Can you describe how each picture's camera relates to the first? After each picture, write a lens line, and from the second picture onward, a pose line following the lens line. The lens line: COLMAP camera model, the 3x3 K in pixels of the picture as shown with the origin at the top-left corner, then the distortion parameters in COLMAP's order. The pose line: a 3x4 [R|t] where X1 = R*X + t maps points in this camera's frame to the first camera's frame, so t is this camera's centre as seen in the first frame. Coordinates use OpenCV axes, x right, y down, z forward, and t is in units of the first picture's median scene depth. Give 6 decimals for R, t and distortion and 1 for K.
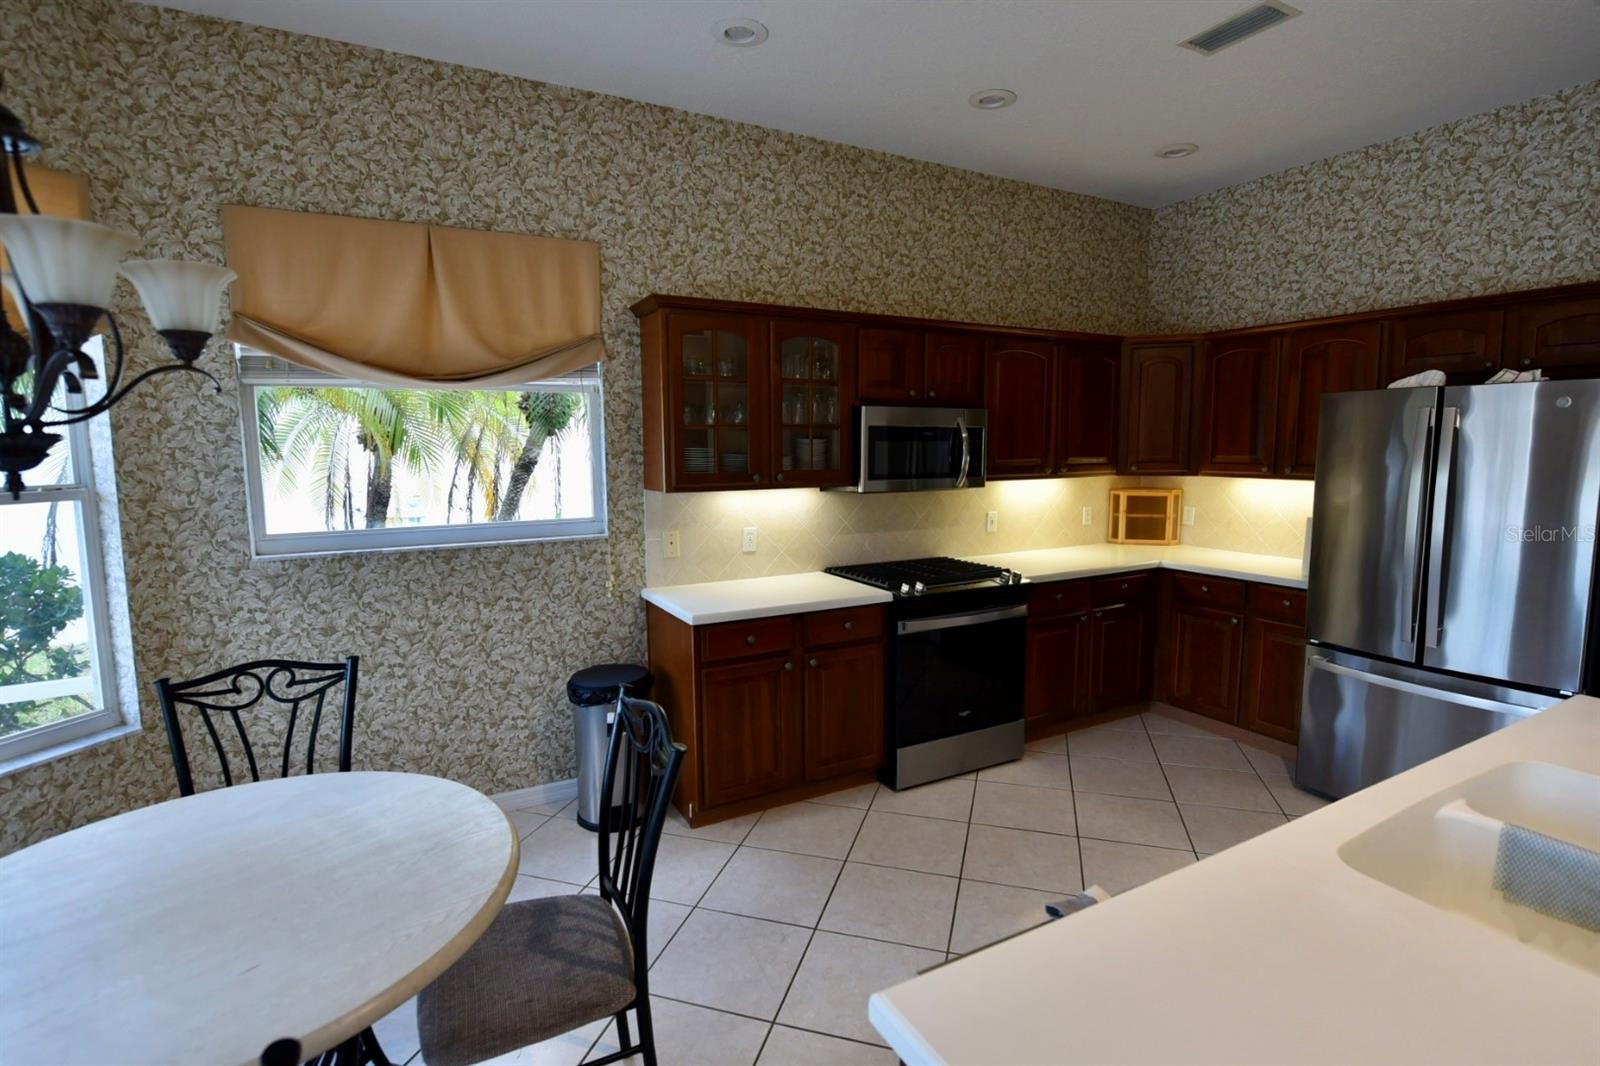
lens RADIAL K [[774.6, 0, 798.7], [0, 774.6, 529.7], [0, 0, 1]] dist [-0.010574, -0.005296]
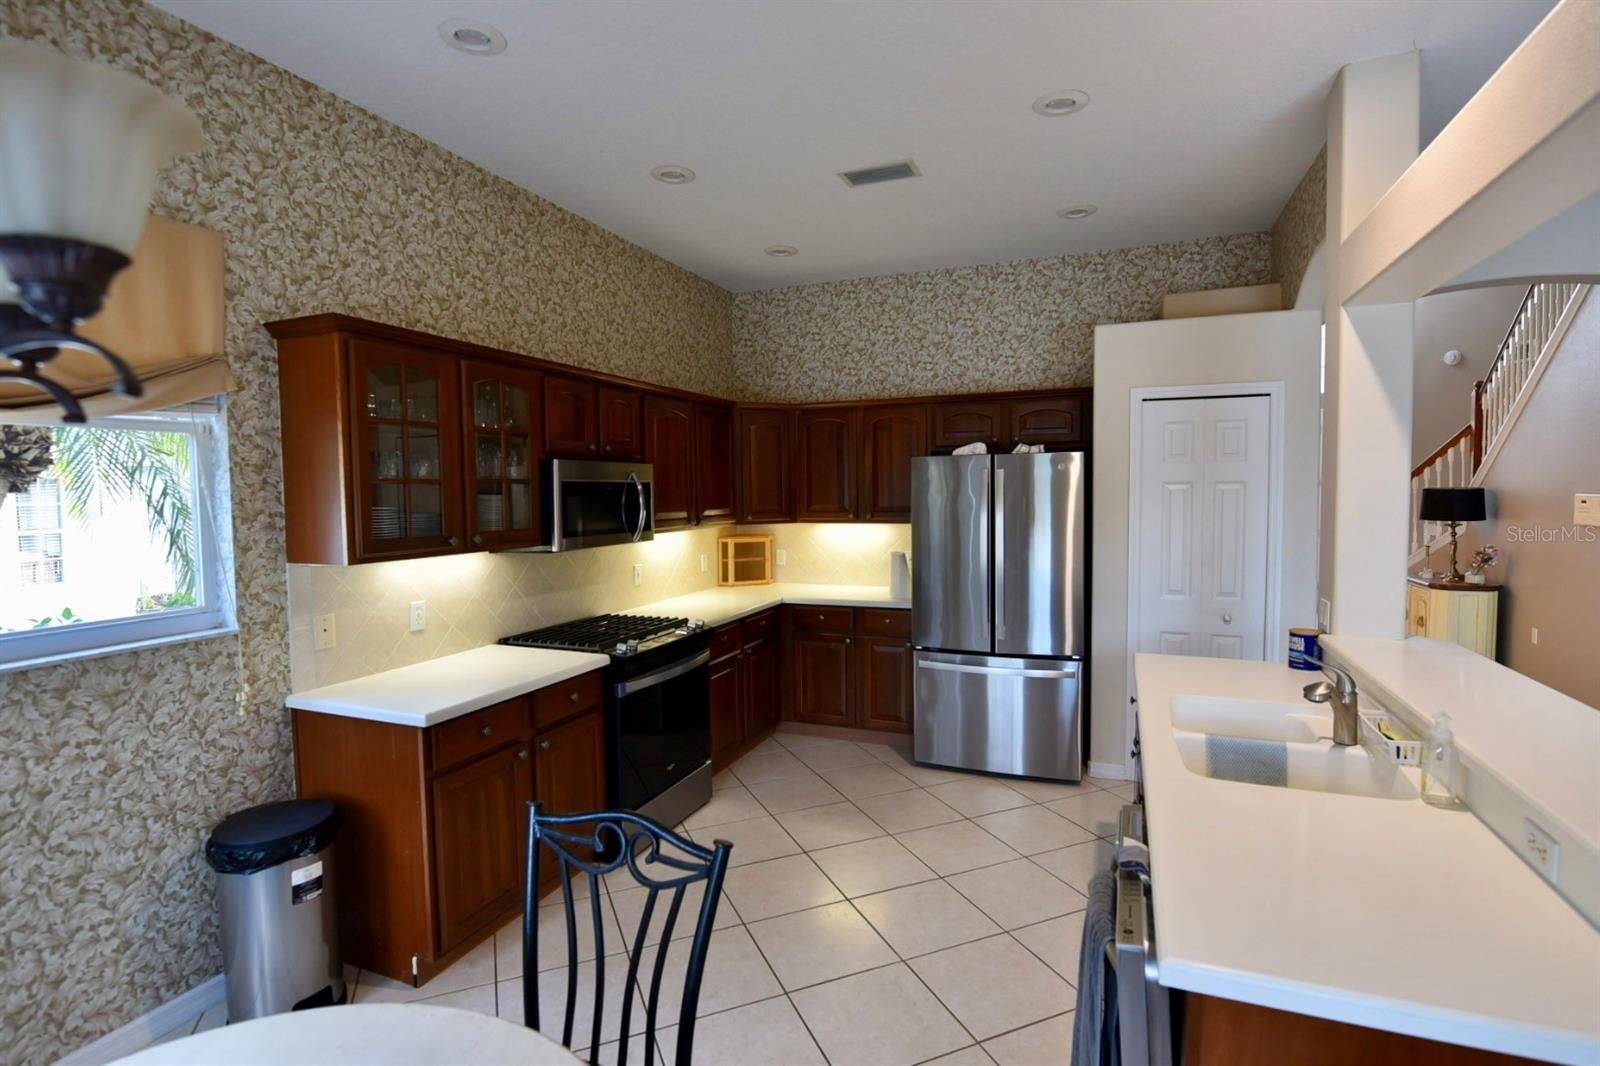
lens RADIAL K [[774.6, 0, 798.7], [0, 774.6, 529.7], [0, 0, 1]] dist [-0.010574, -0.005296]
pose [[0.773381, -0.036039, 0.632916, -0.292113], [0.078081, 0.996196, -0.038686, -0.016753], [-0.629114, 0.079337, 0.773253, 0.104356]]
